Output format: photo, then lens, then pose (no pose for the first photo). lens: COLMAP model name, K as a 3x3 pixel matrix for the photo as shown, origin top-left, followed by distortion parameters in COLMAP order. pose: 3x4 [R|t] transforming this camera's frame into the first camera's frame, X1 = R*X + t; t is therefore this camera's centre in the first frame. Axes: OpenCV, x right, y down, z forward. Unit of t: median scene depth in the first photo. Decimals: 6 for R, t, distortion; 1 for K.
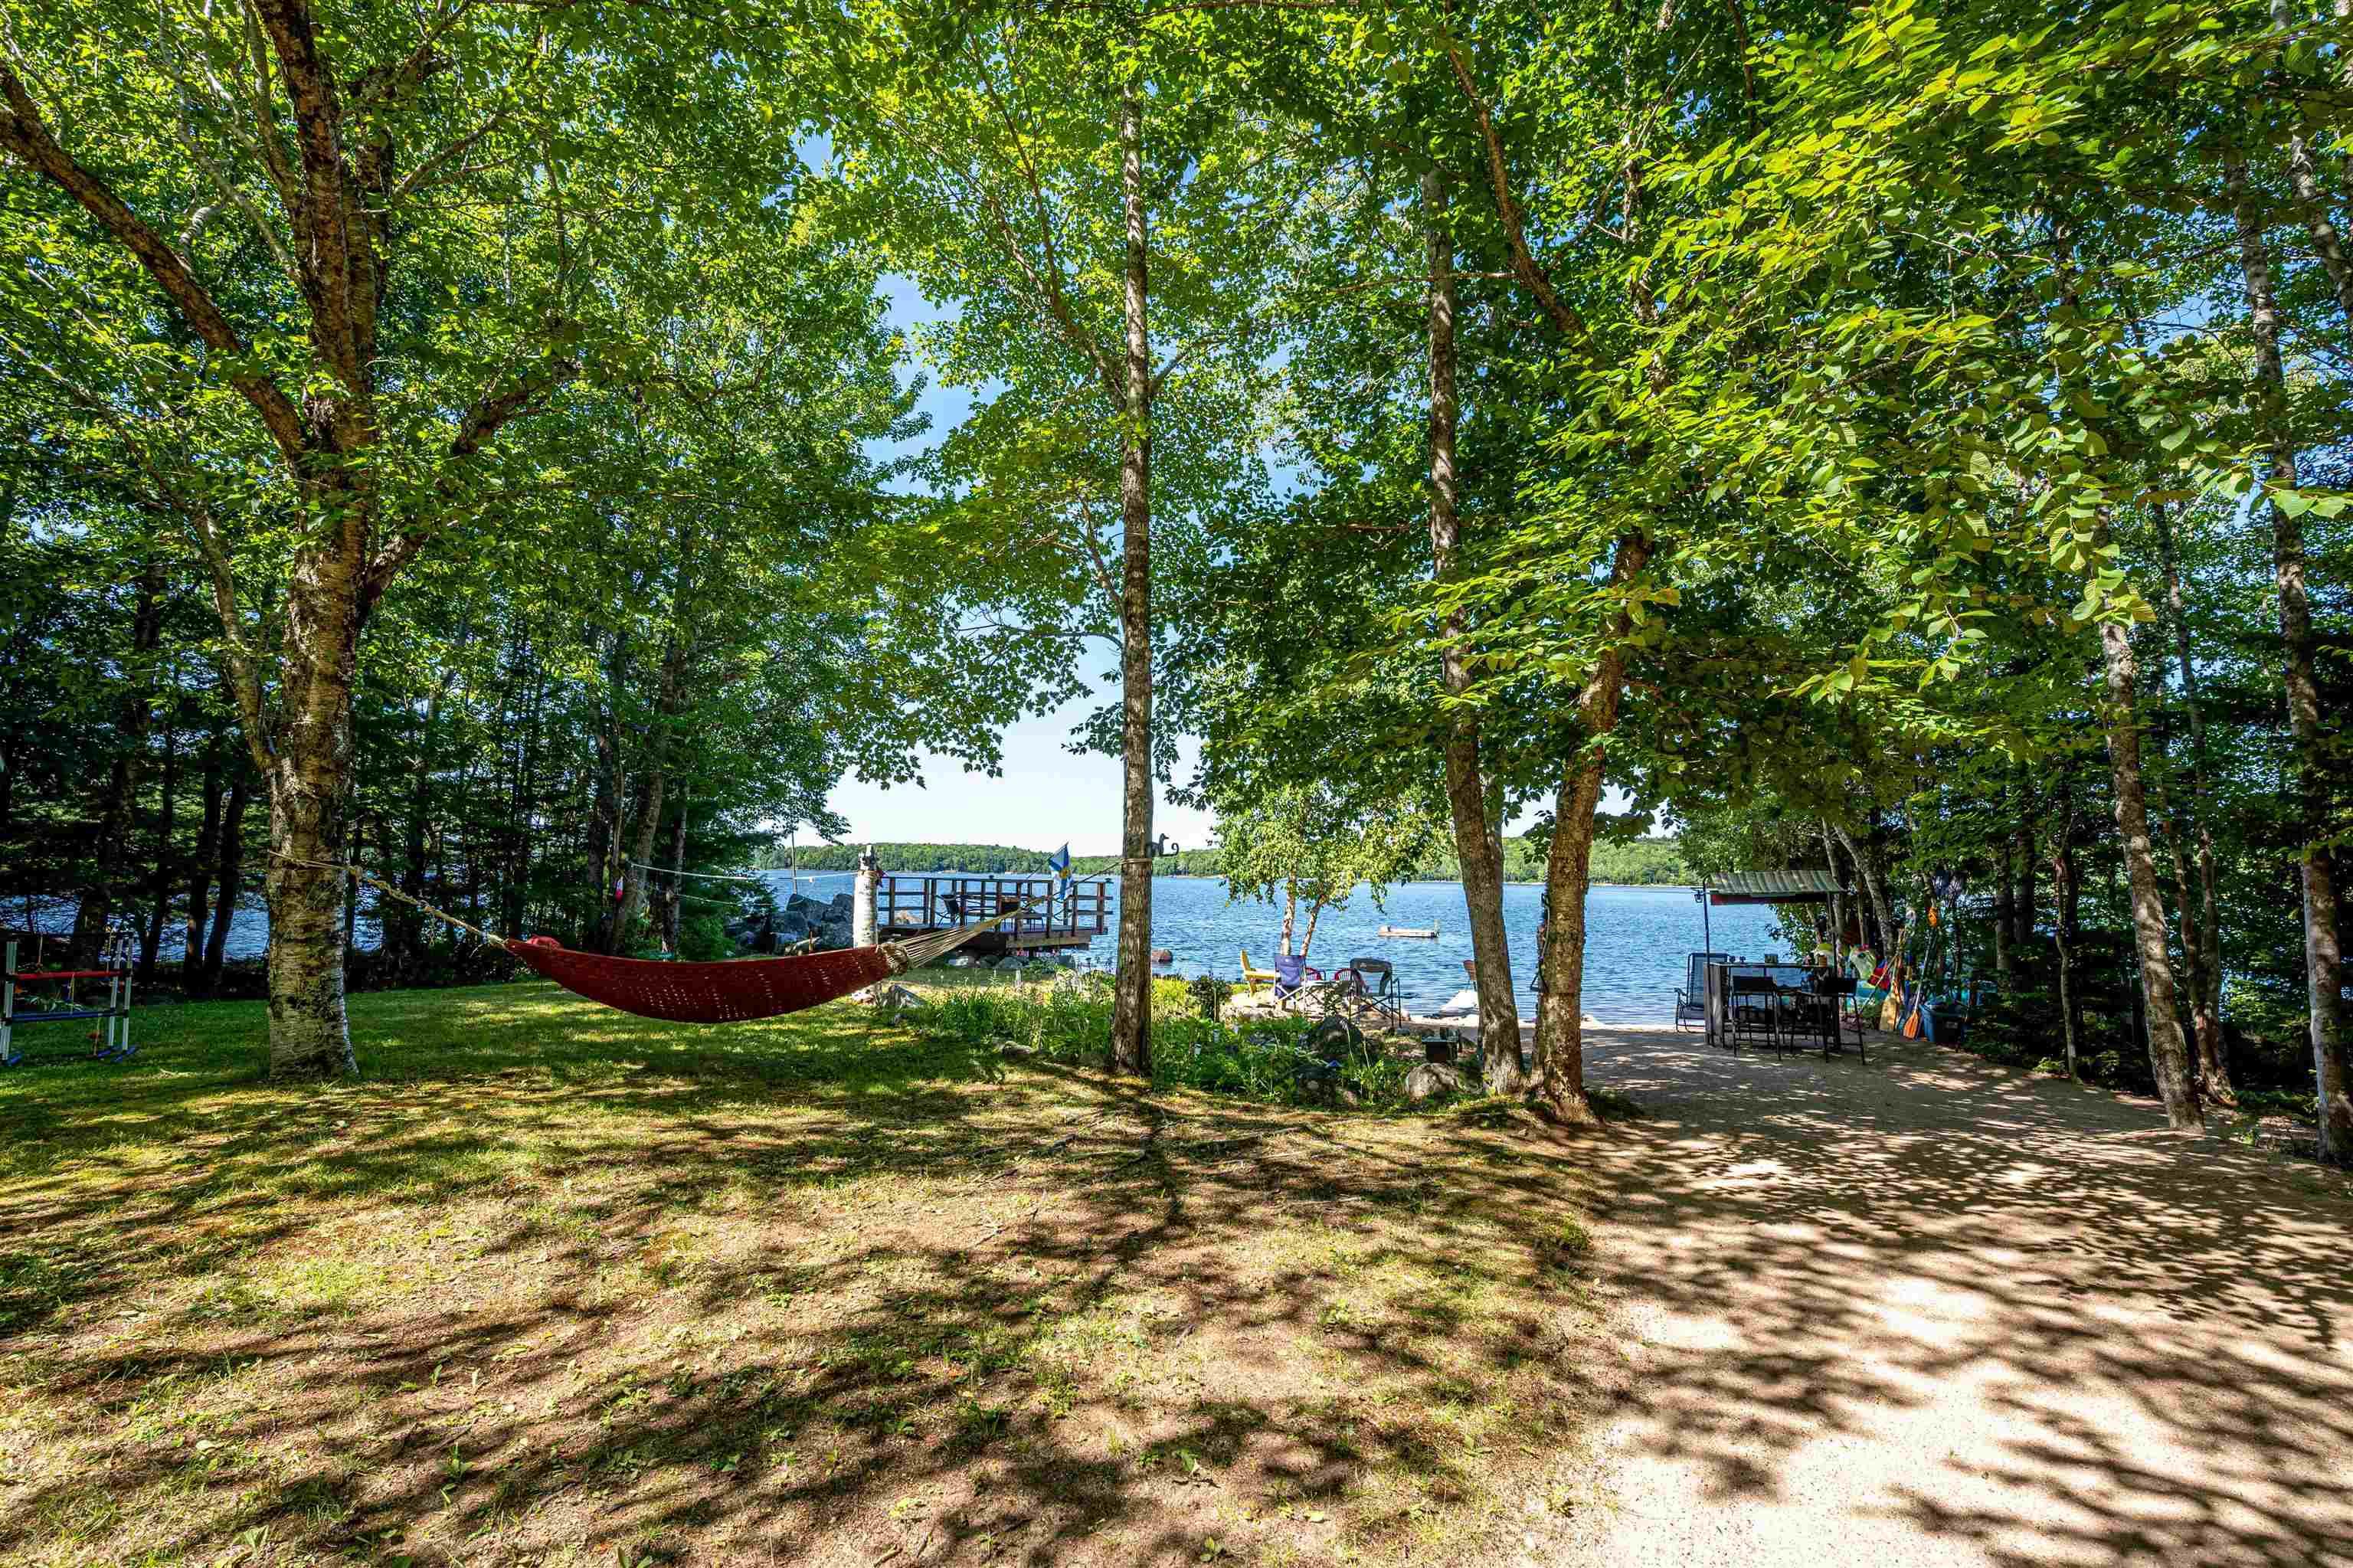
lens RADIAL K [[1034.8, 0, 1181.3], [0, 1034.8, 797.1], [0, 0, 1]] dist [0.001191, 0.000035]
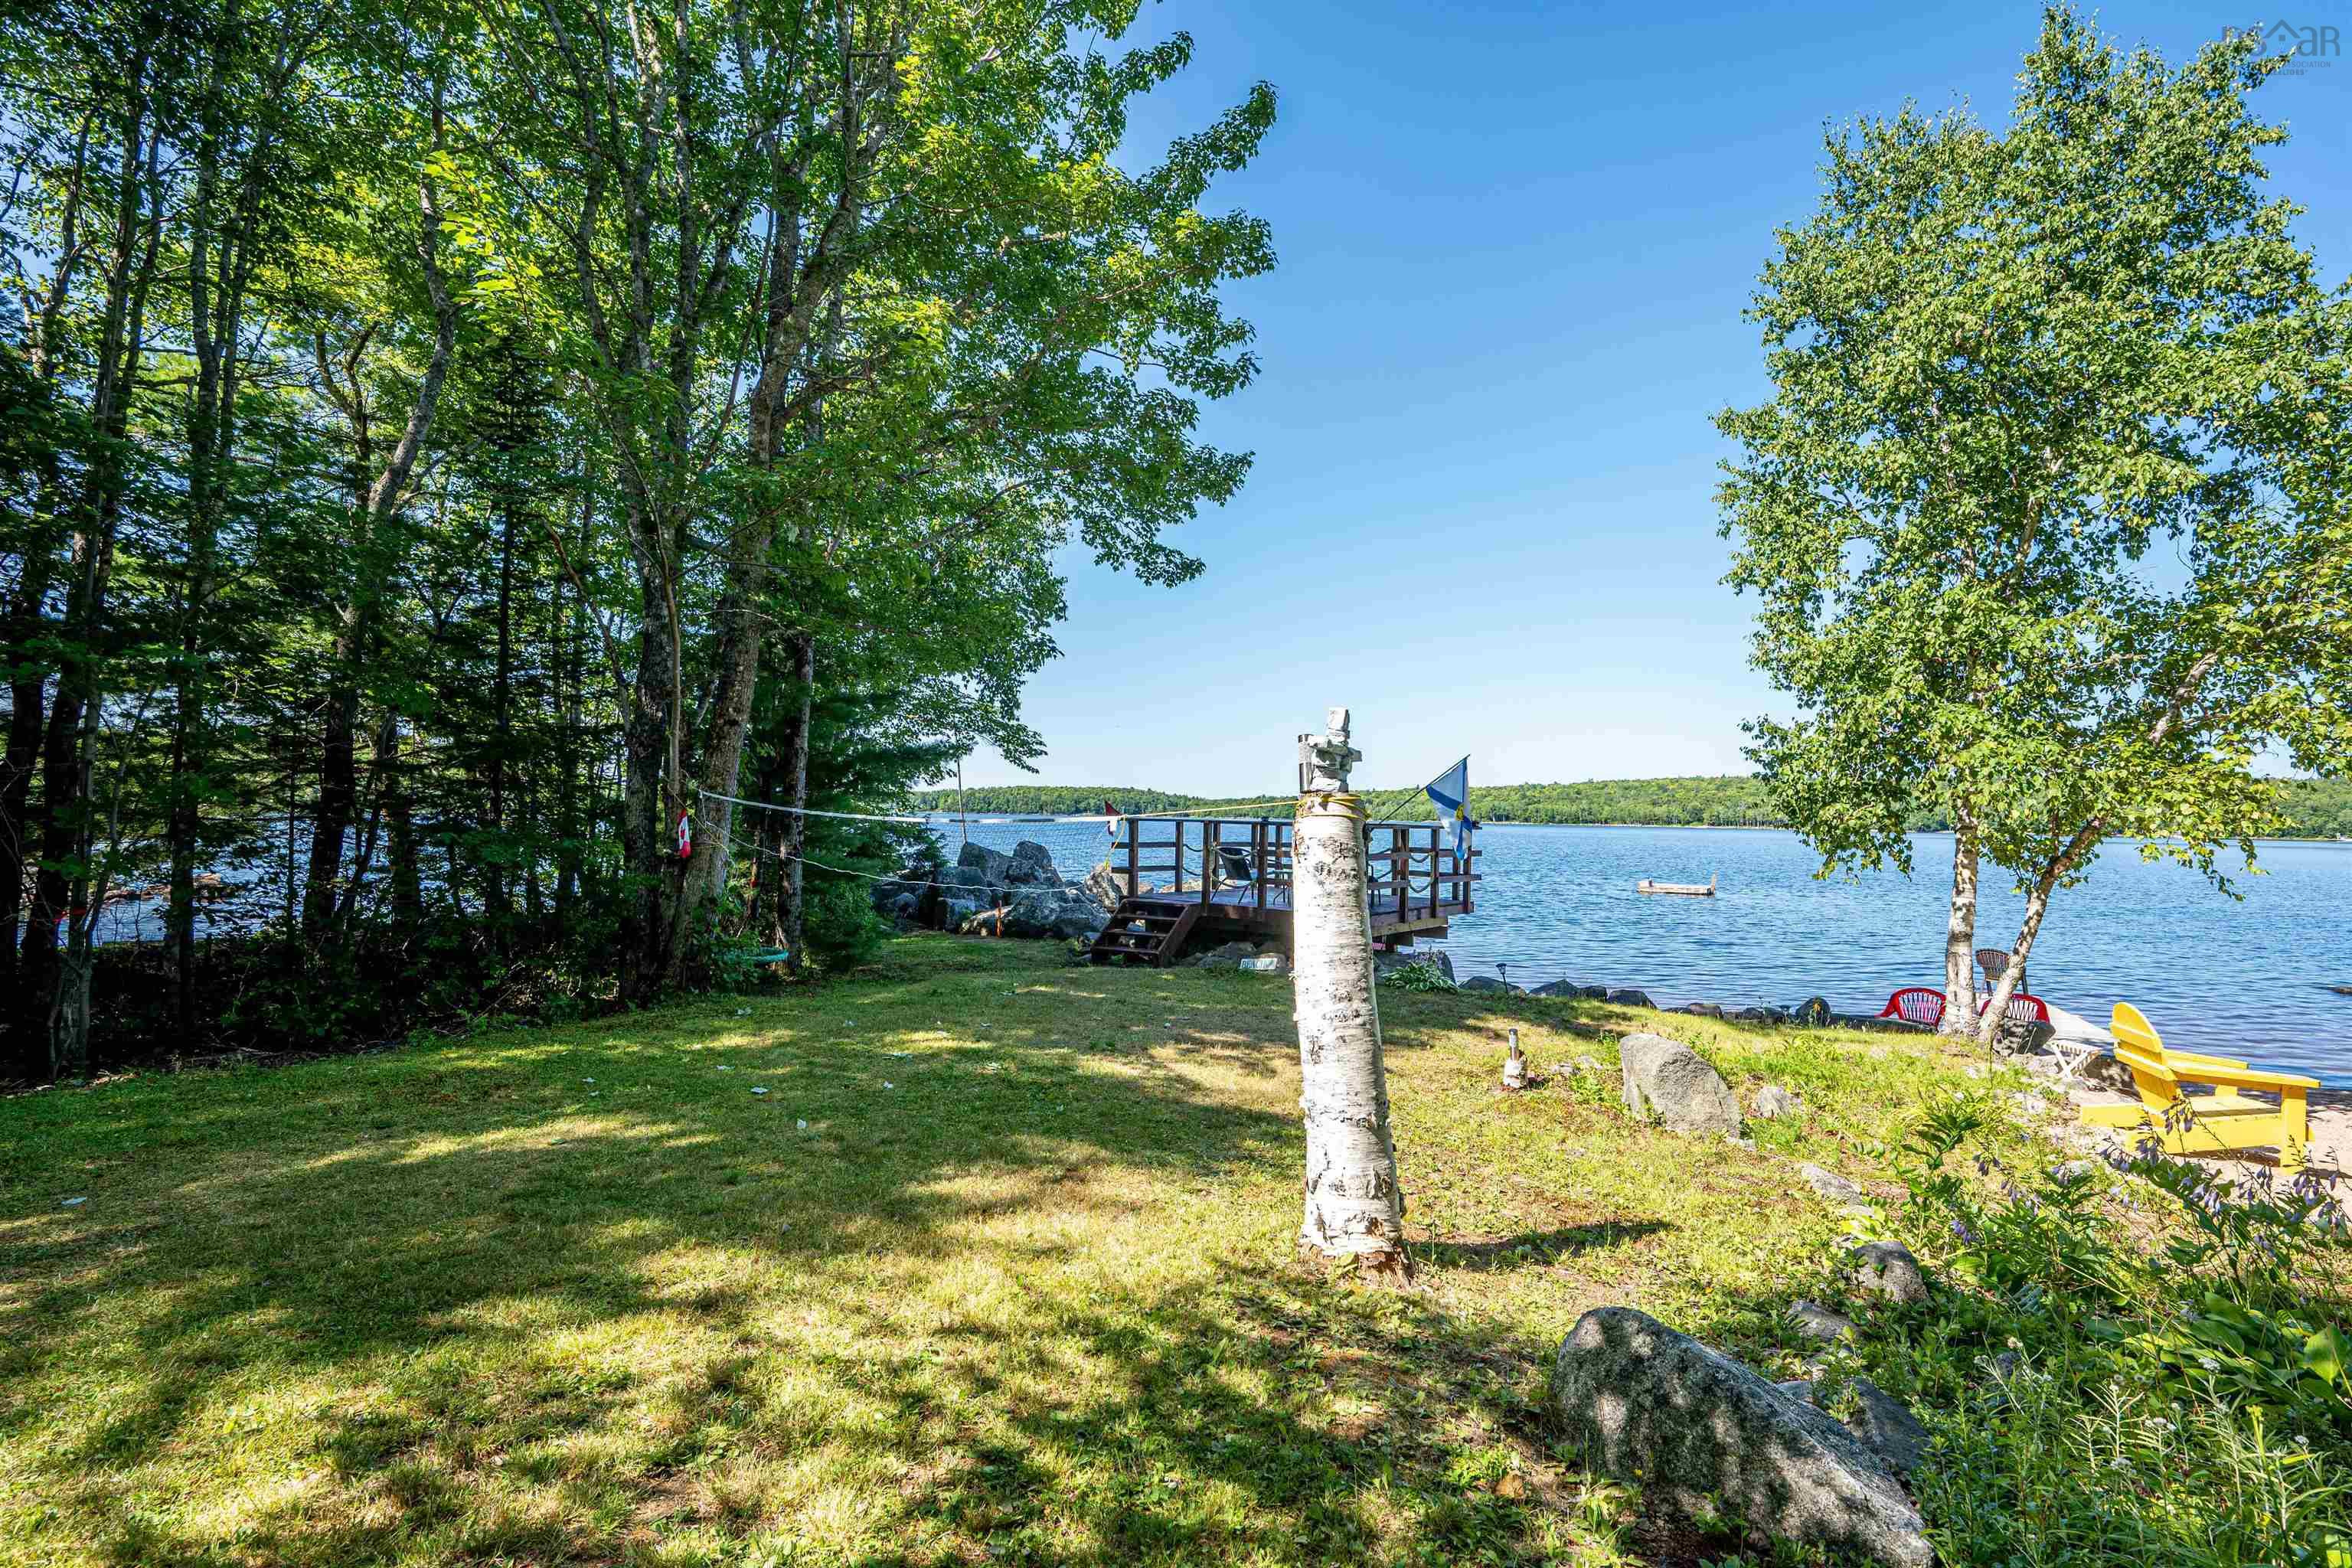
lens RADIAL K [[1090.8, 0, 1172.8], [0, 1090.8, 811.2], [0, 0, 1]] dist [0.002627, 0.000377]
pose [[0.988971, -0.000302, -0.148110, -0.204065], [0.010569, 0.997593, 0.068537, 0.036942], [0.147732, -0.069346, 0.986593, 0.467587]]
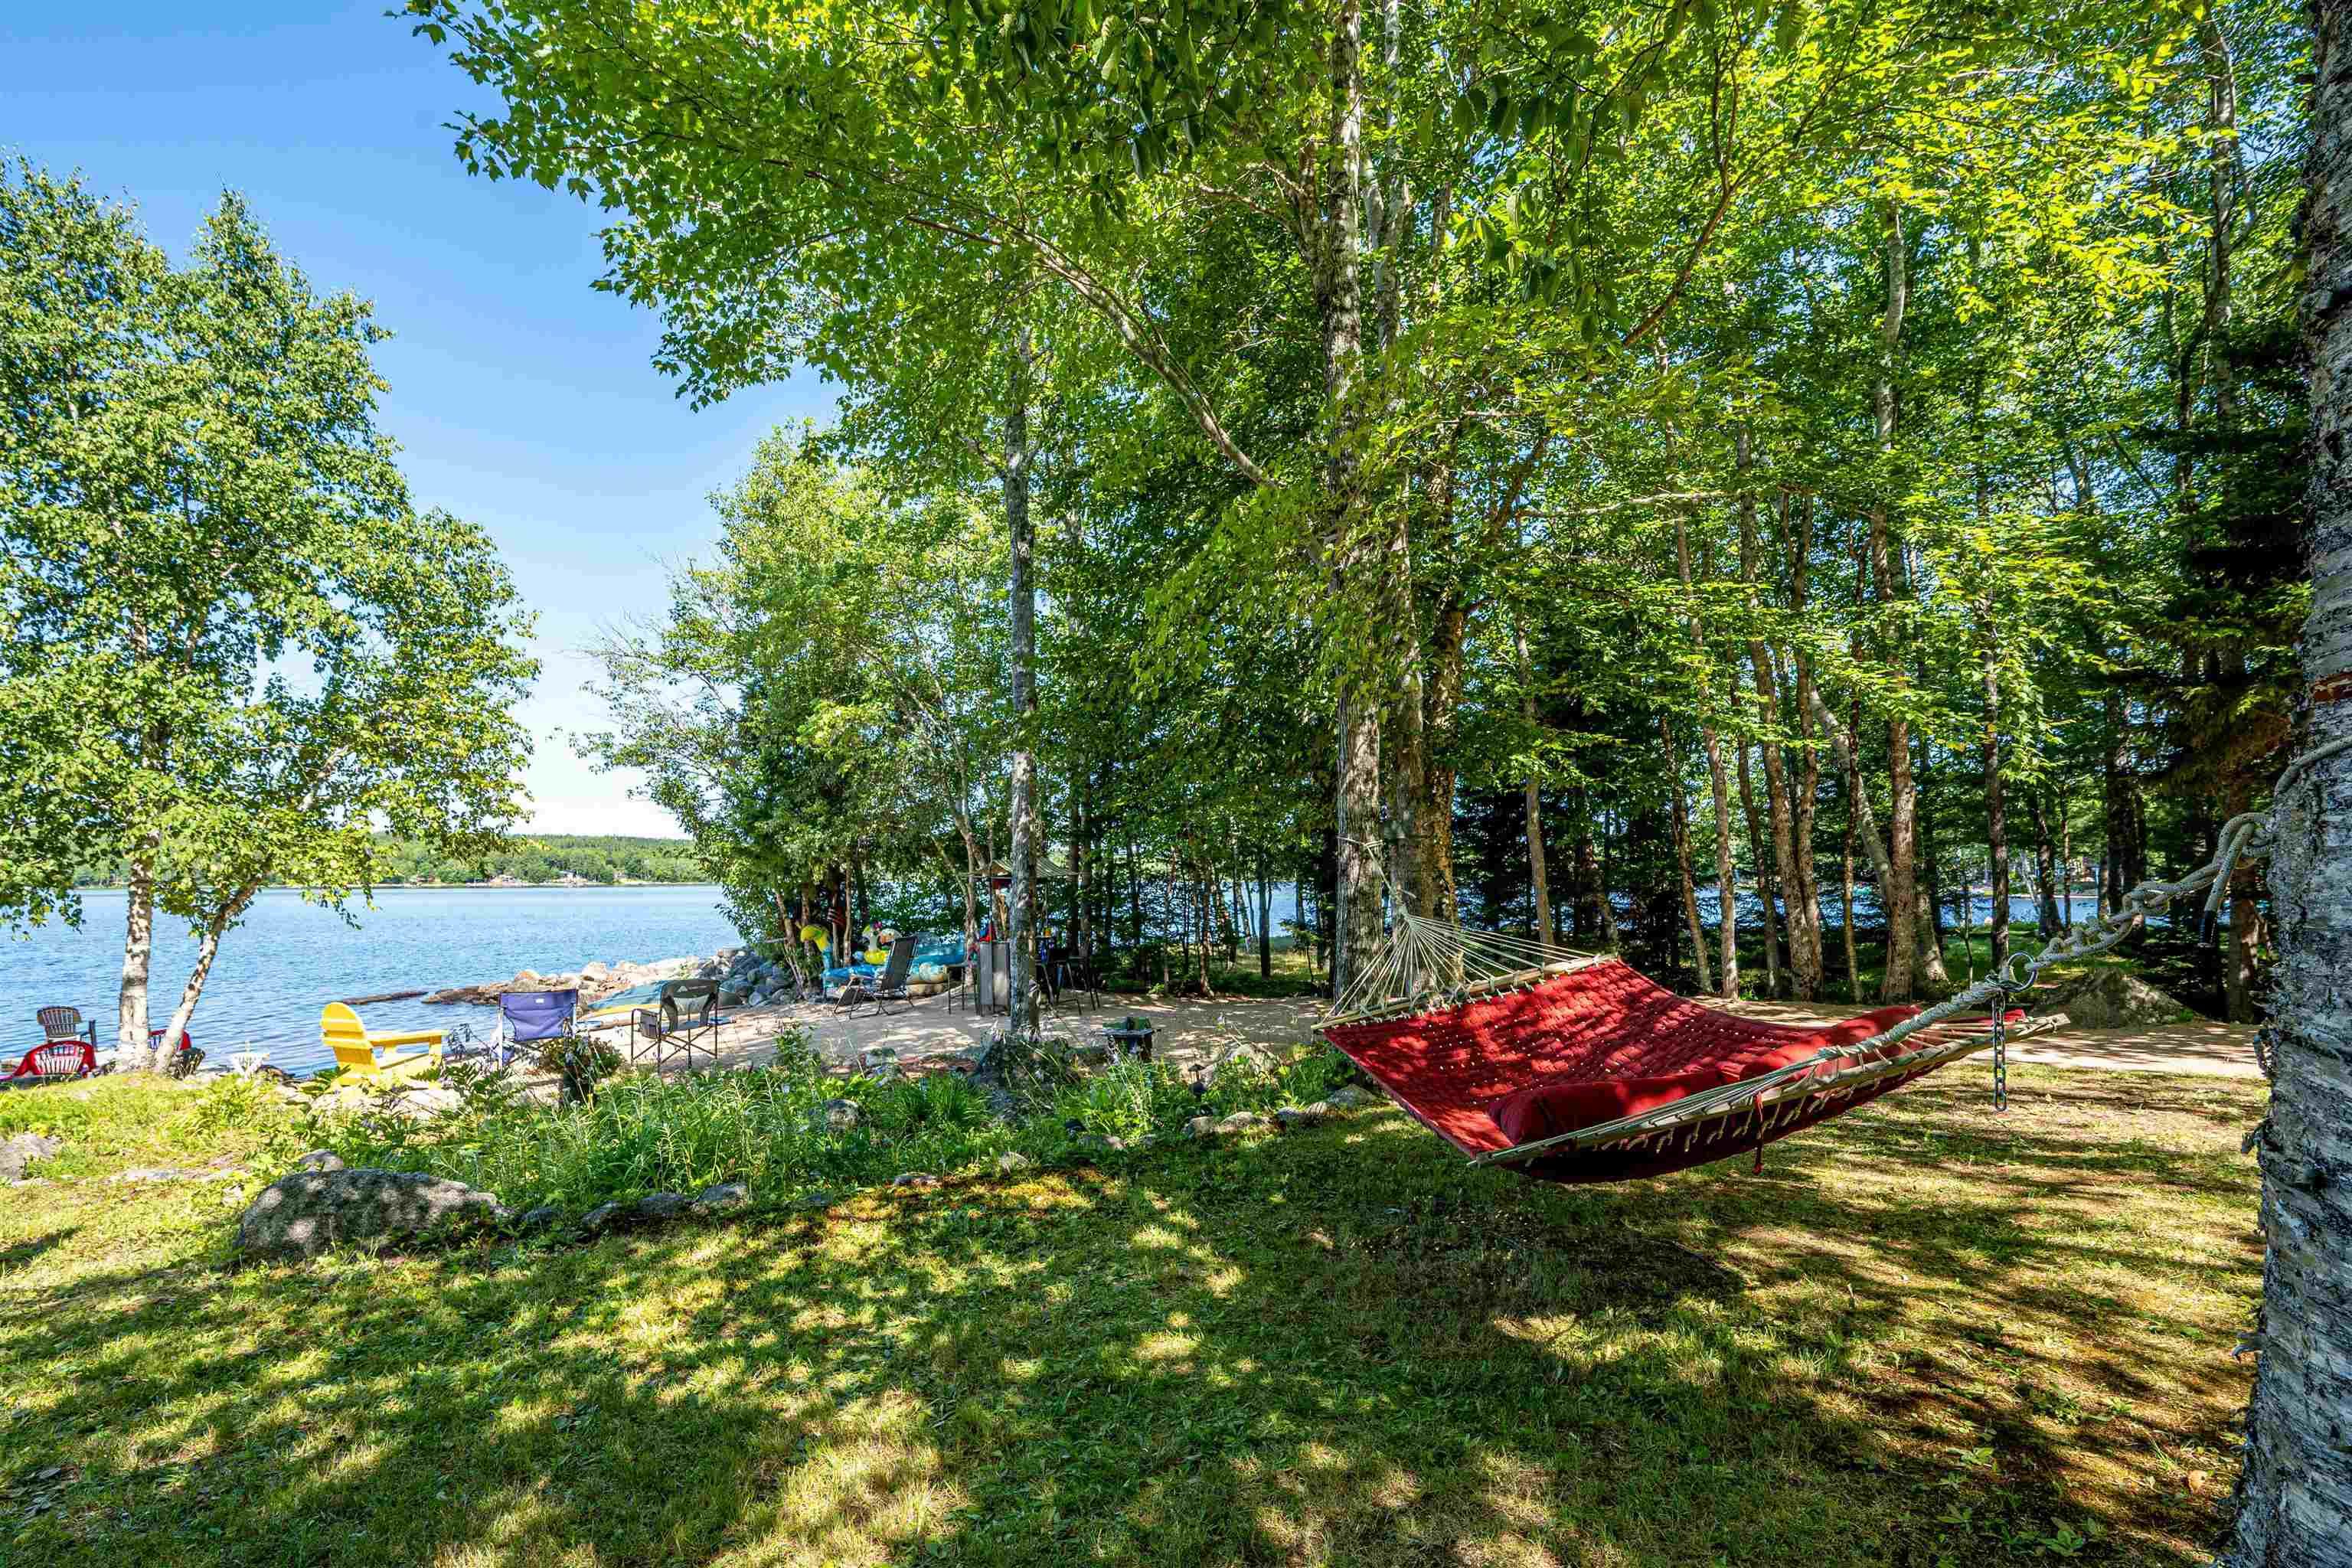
lens RADIAL K [[1034.4, 0, 1180.8], [0, 1034.4, 797.1], [0, 0, 1]] dist [0.001191, 0.000035]
pose [[0.199735, 0.058120, 0.978125, -0.348488], [-0.065055, 0.996823, -0.045947, 0.029022], [-0.977688, -0.054455, 0.202881, 0.386453]]
